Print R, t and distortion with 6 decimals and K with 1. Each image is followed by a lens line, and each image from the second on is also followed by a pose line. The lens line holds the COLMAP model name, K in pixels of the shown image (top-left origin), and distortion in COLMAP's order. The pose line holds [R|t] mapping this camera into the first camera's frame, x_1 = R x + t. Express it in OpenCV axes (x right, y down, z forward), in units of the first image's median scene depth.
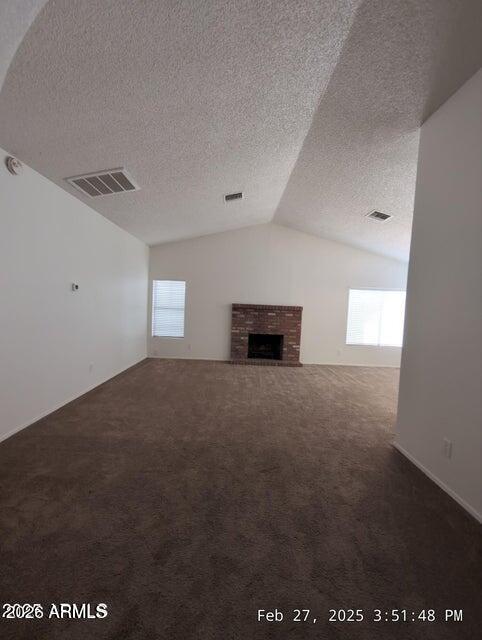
lens RADIAL K [[270.6, 0, 240.3], [0, 270.6, 322.9], [0, 0, 1]] dist [-0.001806, -0.000515]
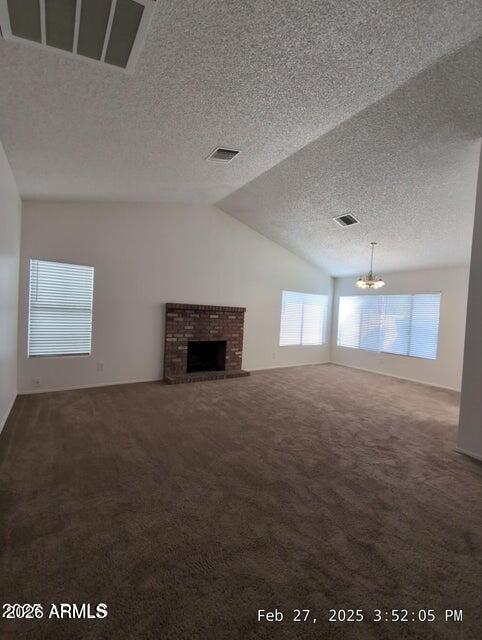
lens RADIAL K [[270.6, 0, 240.3], [0, 270.6, 322.9], [0, 0, 1]] dist [-0.001806, -0.000515]
pose [[0.827099, -0.023294, 0.561574, -0.280568], [0.020310, 0.999727, 0.011555, -0.020575], [-0.561690, 0.001849, 0.827346, 0.271069]]
